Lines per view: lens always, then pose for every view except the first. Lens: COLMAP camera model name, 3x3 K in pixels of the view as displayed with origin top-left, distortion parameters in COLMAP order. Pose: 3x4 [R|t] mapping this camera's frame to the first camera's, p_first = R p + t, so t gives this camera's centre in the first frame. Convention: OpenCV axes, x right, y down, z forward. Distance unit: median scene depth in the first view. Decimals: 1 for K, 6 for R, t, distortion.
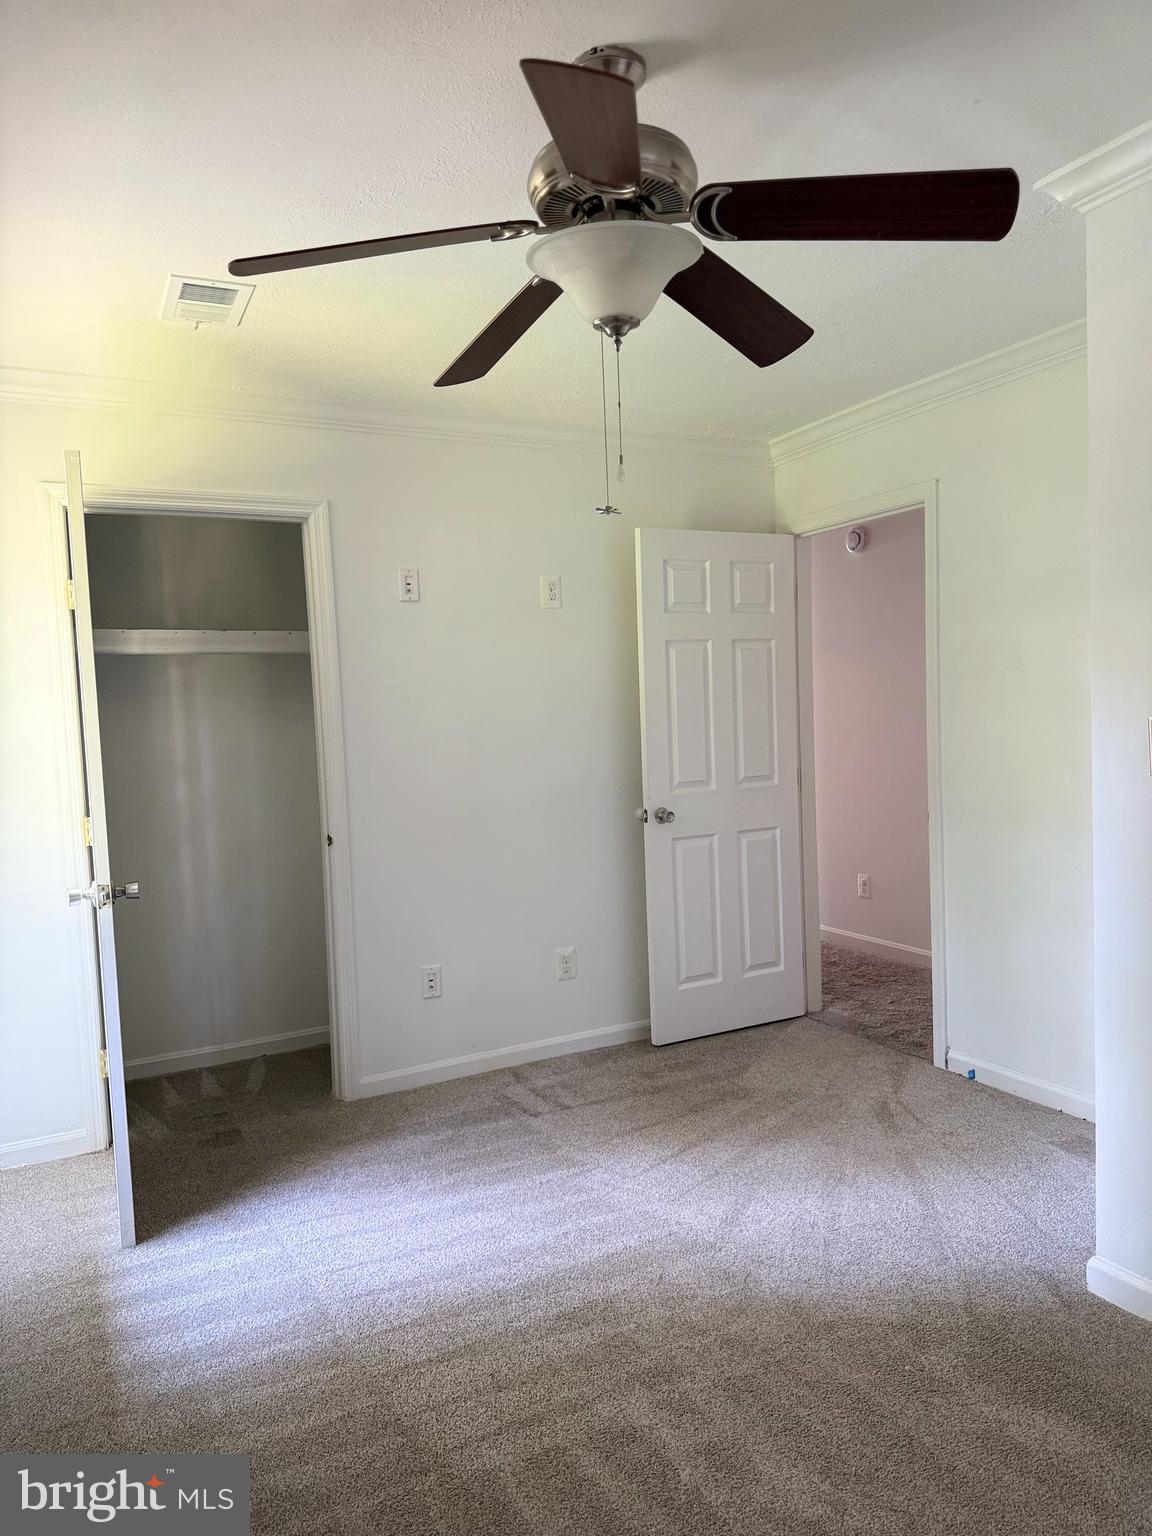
lens RADIAL K [[1080.0, 0, 571.2], [0, 1080.0, 771.3], [0, 0, 1]] dist [0.094463, -0.142203]
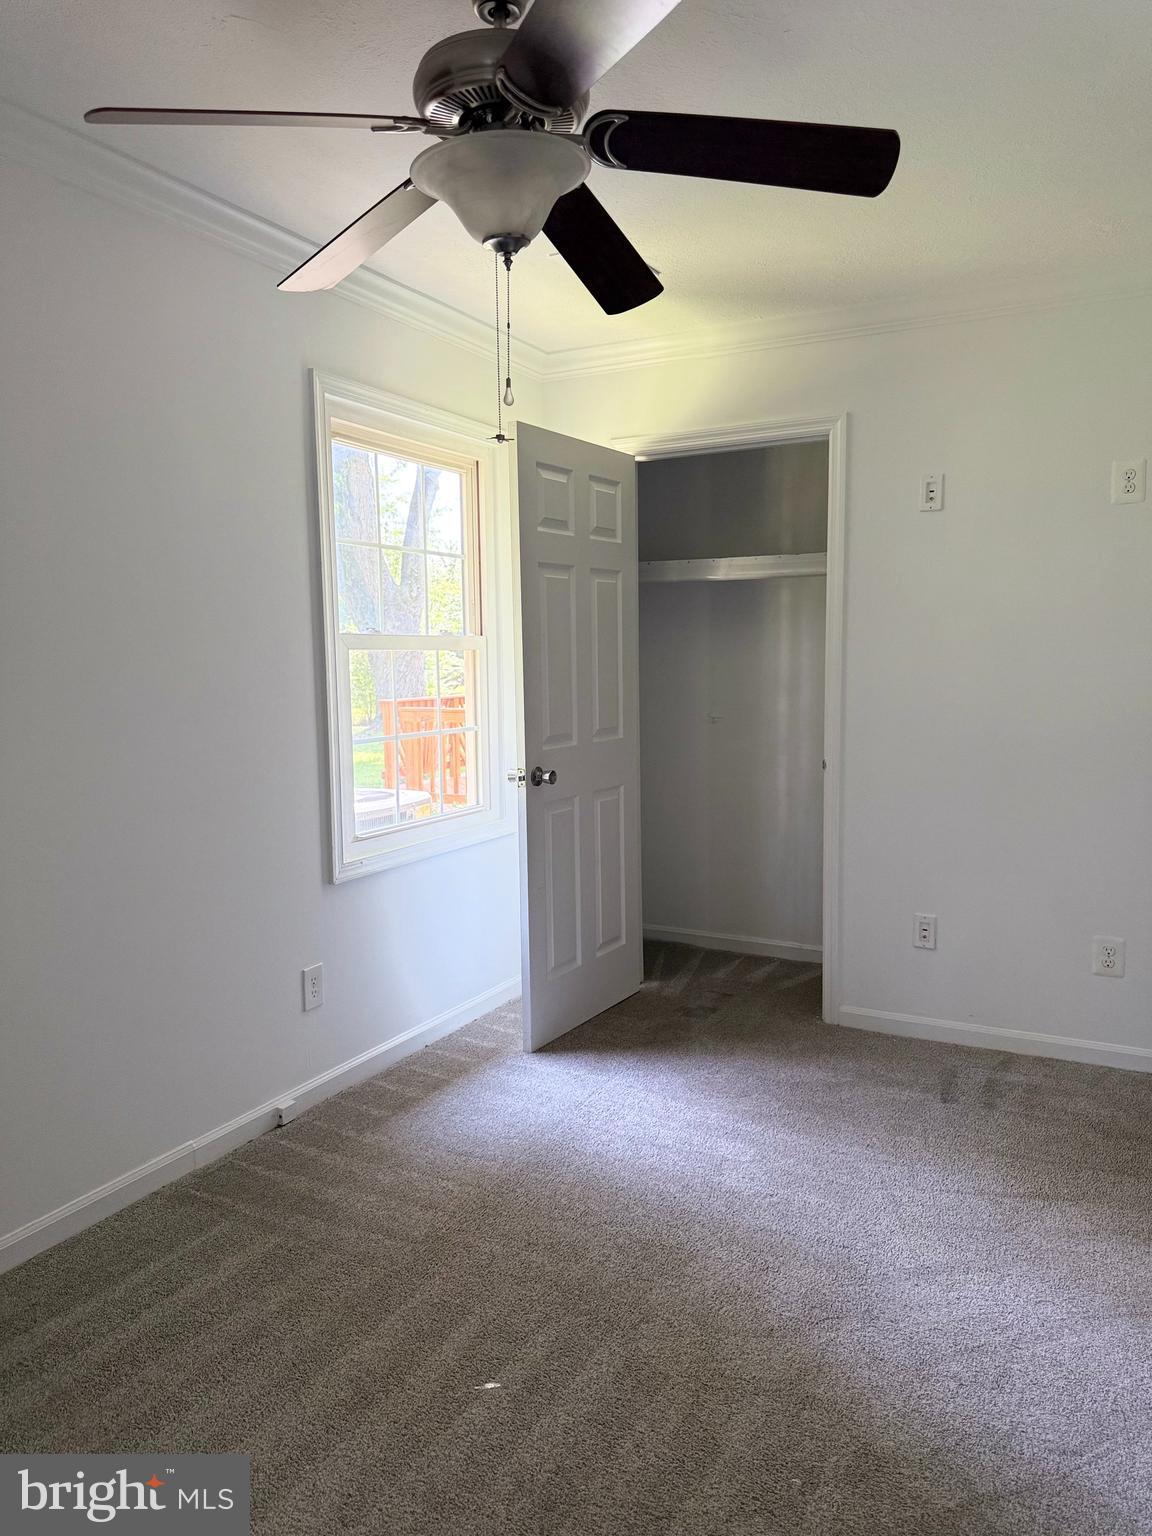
lens RADIAL K [[1080.0, 0, 571.2], [0, 1080.0, 771.3], [0, 0, 1]] dist [0.094463, -0.142203]
pose [[0.546935, 0.122694, -0.828136, 0.465927], [-0.055899, 0.992347, 0.110105, -0.025610], [0.835307, -0.013929, 0.549607, 0.249924]]
